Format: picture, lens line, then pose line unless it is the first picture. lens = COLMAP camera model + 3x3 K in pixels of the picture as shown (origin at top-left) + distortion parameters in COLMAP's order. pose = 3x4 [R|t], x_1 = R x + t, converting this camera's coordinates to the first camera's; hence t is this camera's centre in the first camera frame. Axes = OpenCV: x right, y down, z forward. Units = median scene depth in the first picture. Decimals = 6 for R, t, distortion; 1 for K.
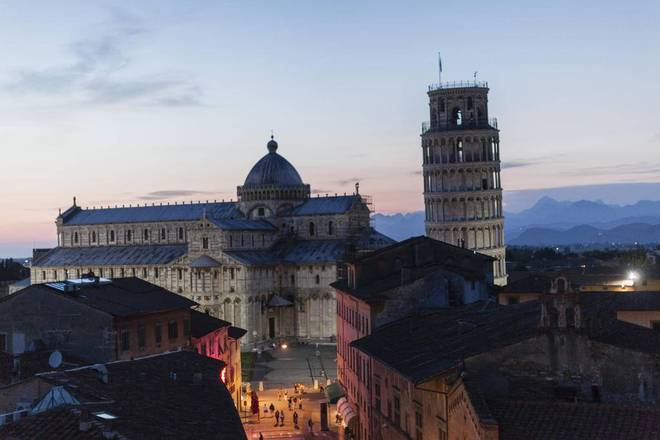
lens RADIAL K [[942.0, 0, 330.0], [0, 942.0, 220.0], [0, 0, 1]] dist [0.018327, 0.038568]
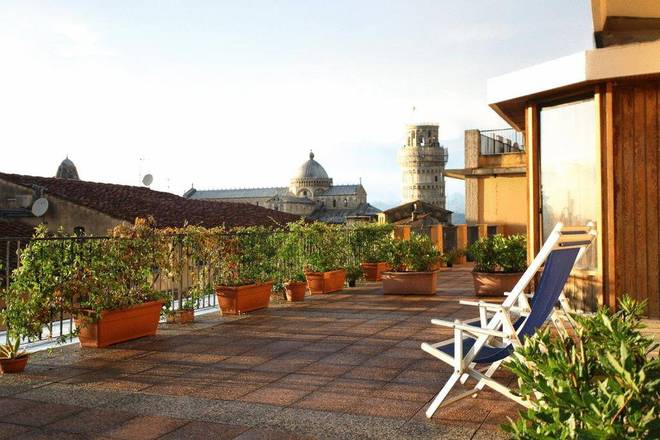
lens RADIAL K [[623.0, 0, 330.0], [0, 623.0, 220.0], [0, 0, 1]] dist [0.008457, -0.001196]
pose [[0.999542, 0.015997, 0.025701, -0.067790], [-0.016597, 0.999590, 0.023334, 0.016026], [-0.025317, -0.023750, 0.999397, -0.191307]]
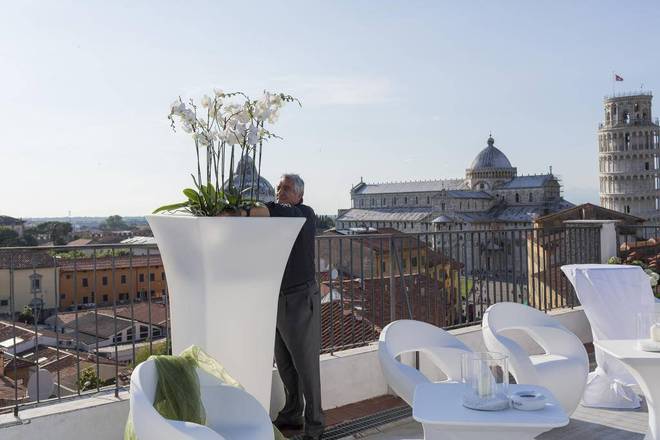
lens RADIAL K [[623.0, 0, 330.0], [0, 623.0, 220.0], [0, 0, 1]] dist [0.008457, -0.001196]
pose [[0.948760, 0.017076, -0.315536, 0.013102], [-0.002582, 0.998924, 0.046296, -0.000305], [0.315987, -0.043109, 0.947784, -0.014290]]
